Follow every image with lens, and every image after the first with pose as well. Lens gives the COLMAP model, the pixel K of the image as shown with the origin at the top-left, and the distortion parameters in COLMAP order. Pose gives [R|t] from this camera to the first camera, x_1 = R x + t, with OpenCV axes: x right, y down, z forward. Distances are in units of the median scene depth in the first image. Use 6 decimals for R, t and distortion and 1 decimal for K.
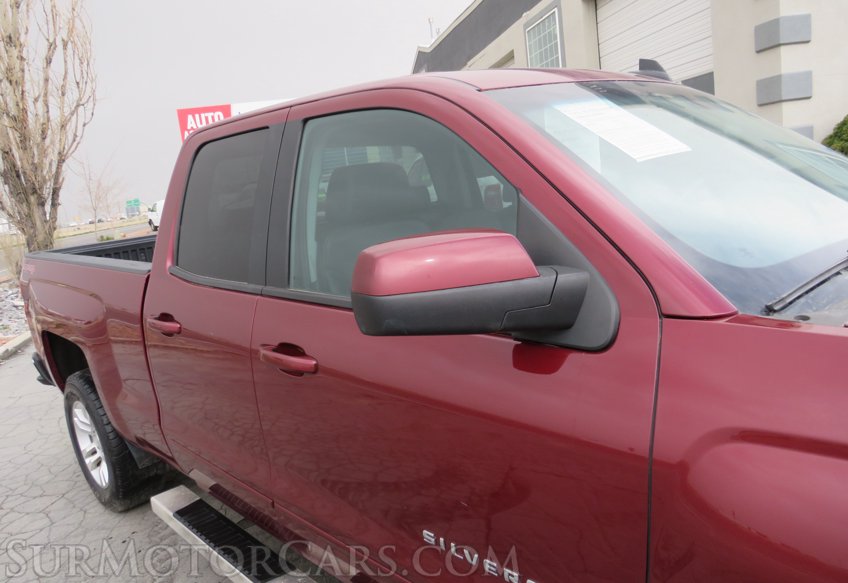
lens RADIAL K [[614.8, 0, 440.4], [0, 614.8, 276.8], [0, 0, 1]] dist [-0.026352, 0.007952]
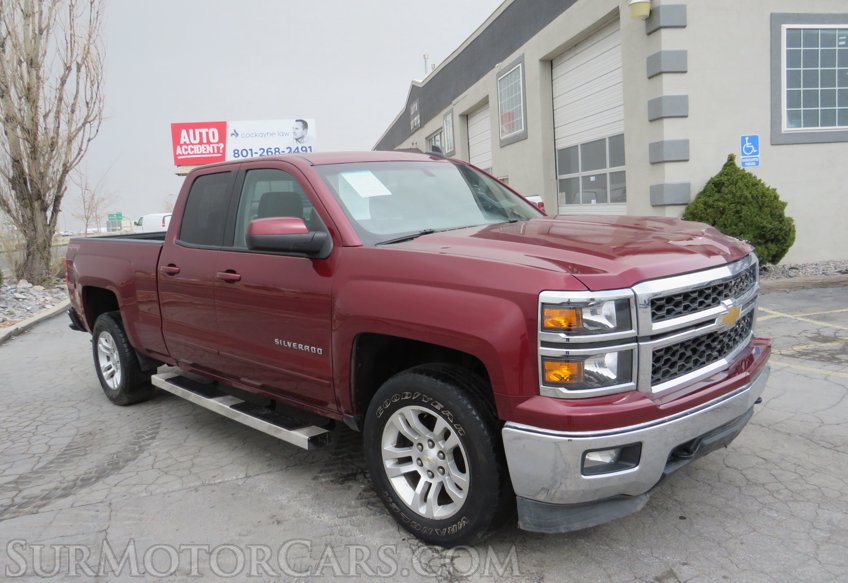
lens RADIAL K [[690.1, 0, 458.6], [0, 690.1, 282.1], [0, 0, 1]] dist [-0.062789, 0.048355]
pose [[0.998105, 0.060453, 0.011516, 0.136647], [-0.059698, 0.996567, -0.057365, 0.060406], [-0.014944, 0.056569, 0.998287, -0.367079]]
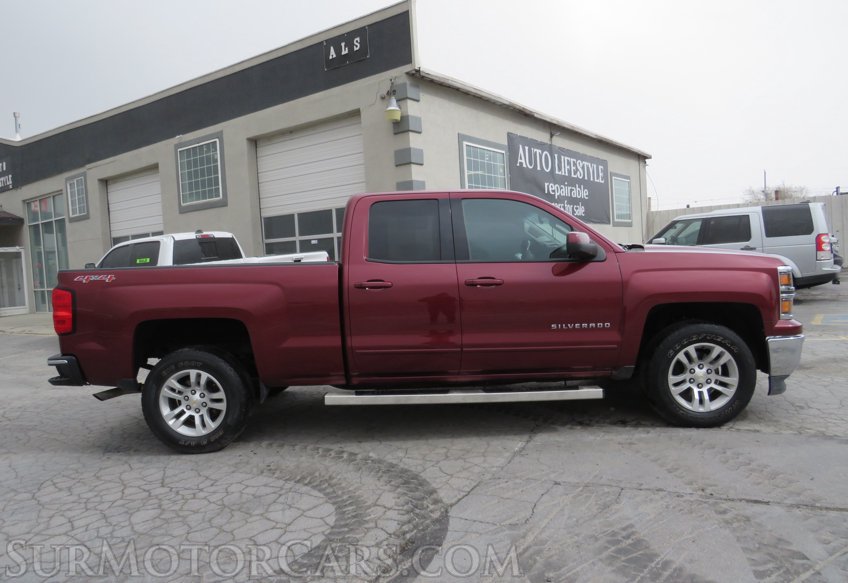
lens RADIAL K [[614.8, 0, 432.6], [0, 614.8, 274.8], [0, 0, 1]] dist [-0.026352, 0.007952]
pose [[0.708352, 0.063468, 0.703001, -0.571832], [0.086261, 0.980701, -0.175457, 0.137427], [-0.700569, 0.184927, 0.689206, -0.176823]]
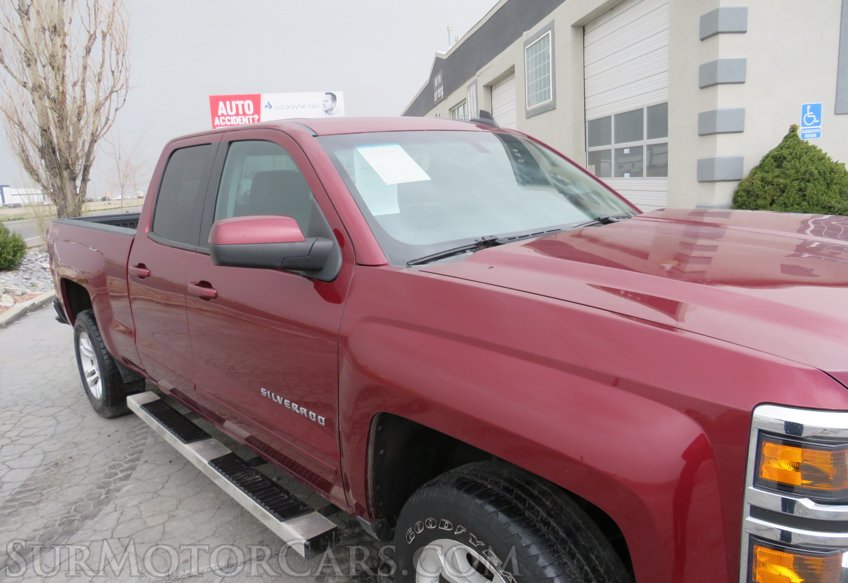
lens RADIAL K [[614.8, 0, 446.2], [0, 614.8, 278.8], [0, 0, 1]] dist [-0.026352, 0.007952]
pose [[0.997027, 0.072074, -0.027258, 0.106264], [-0.071955, 0.997394, 0.005322, 0.011832], [0.027571, -0.003345, 0.999614, -0.147382]]
